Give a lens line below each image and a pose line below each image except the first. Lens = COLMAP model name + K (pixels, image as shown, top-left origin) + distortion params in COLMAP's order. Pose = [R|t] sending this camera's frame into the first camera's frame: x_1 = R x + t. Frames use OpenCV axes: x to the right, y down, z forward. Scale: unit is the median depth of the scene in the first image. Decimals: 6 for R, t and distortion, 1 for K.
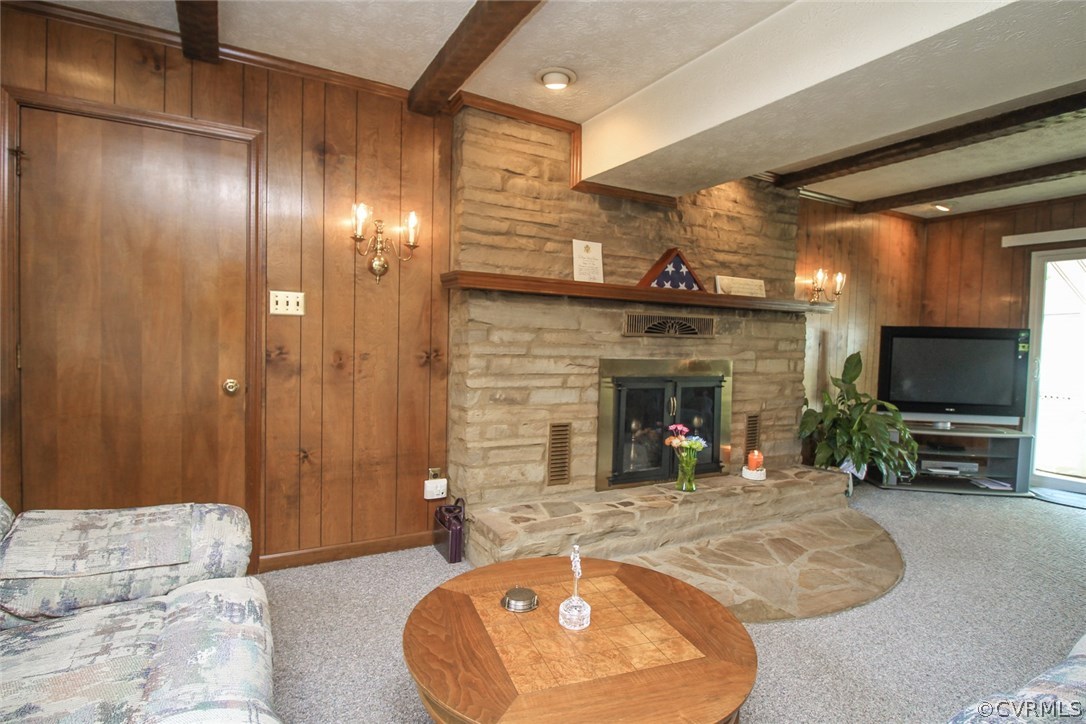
lens RADIAL K [[546.3, 0, 543.0], [0, 546.3, 362.0], [0, 0, 1]] dist [0.004828, -0.013878]
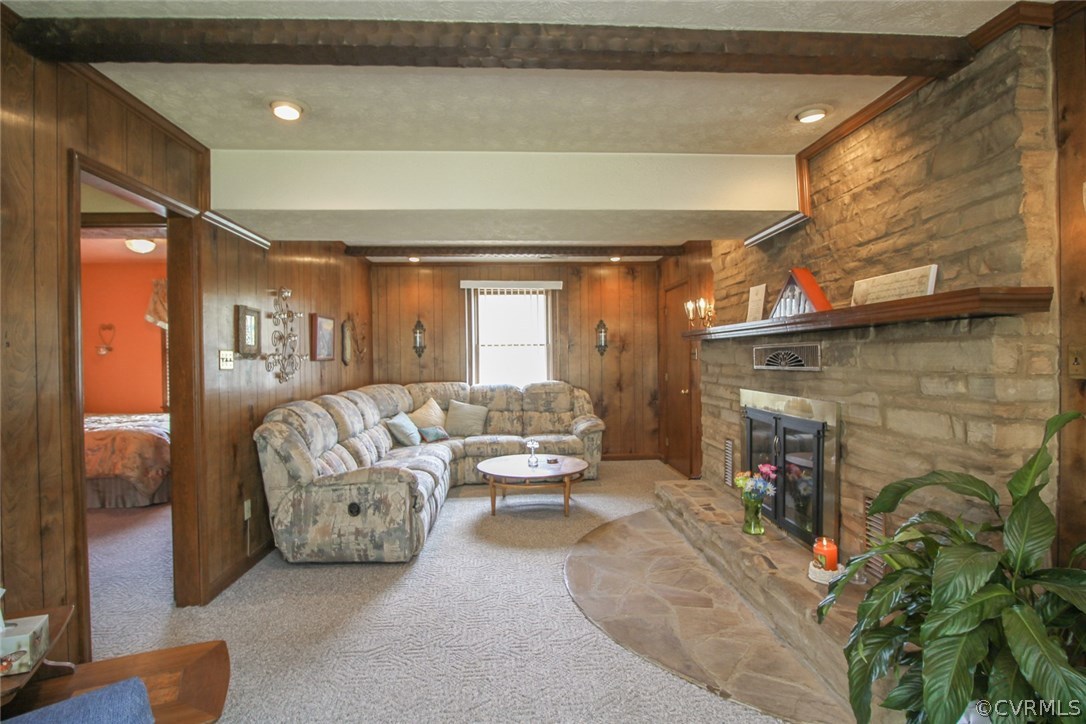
lens RADIAL K [[546.3, 0, 543.0], [0, 546.3, 362.0], [0, 0, 1]] dist [0.004828, -0.013878]
pose [[-0.439762, -0.012772, -0.898024, 1.096298], [-0.037212, 0.999299, 0.004010, -0.042429], [0.897343, 0.035181, -0.439929, 0.932402]]
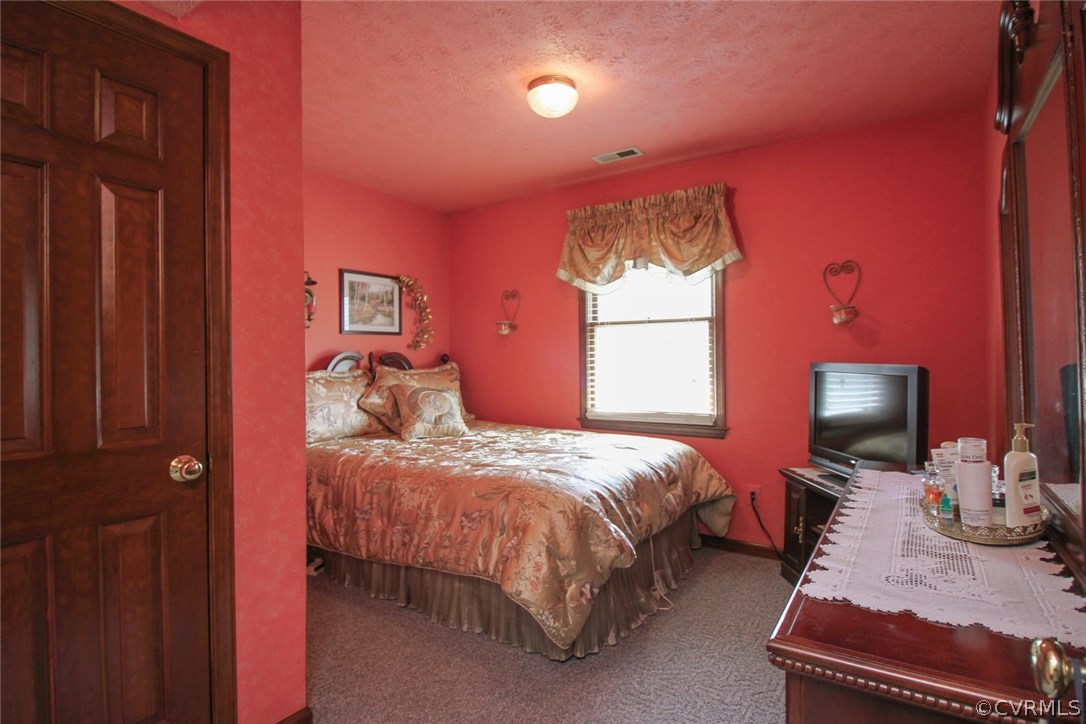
lens RADIAL K [[546.3, 0, 543.0], [0, 546.3, 362.0], [0, 0, 1]] dist [0.004828, -0.013878]
pose [[-0.893005, -0.015988, -0.449763, 0.908644], [-0.034350, 0.998875, 0.032696, -0.022754], [0.448734, 0.044647, -0.892549, 0.571002]]
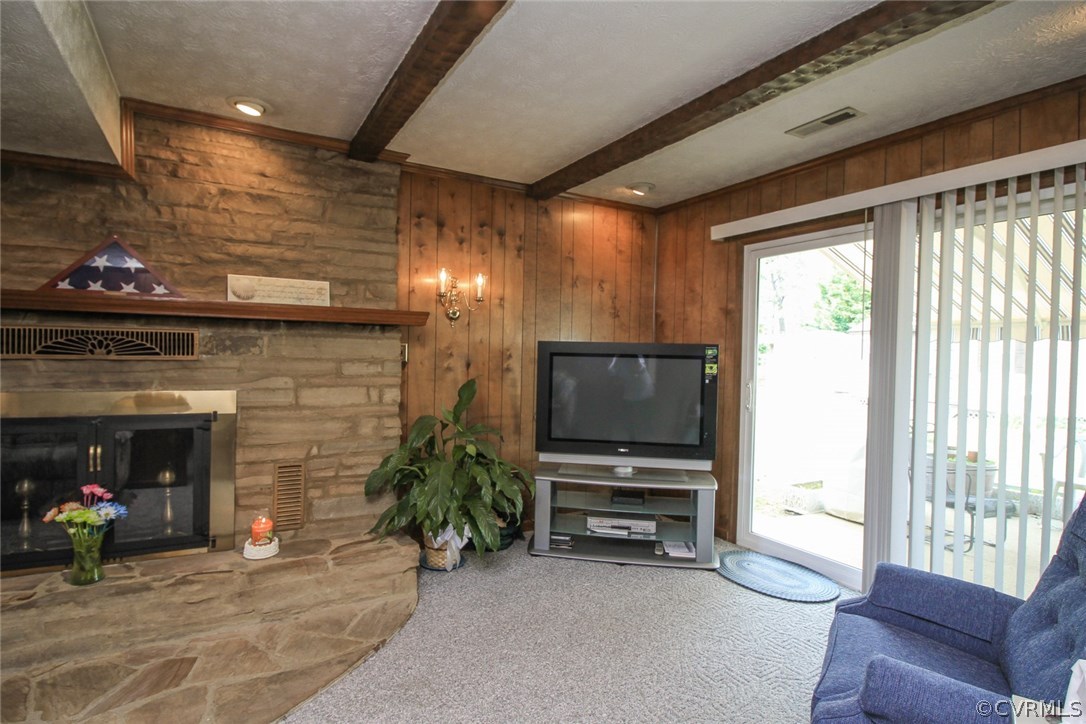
lens RADIAL K [[546.3, 0, 543.0], [0, 546.3, 362.0], [0, 0, 1]] dist [0.004828, -0.013878]
pose [[0.999982, -0.004054, 0.004393, 0.721933], [0.004167, 0.999655, -0.025936, -0.019444], [-0.004286, 0.025953, 0.999654, 0.263545]]
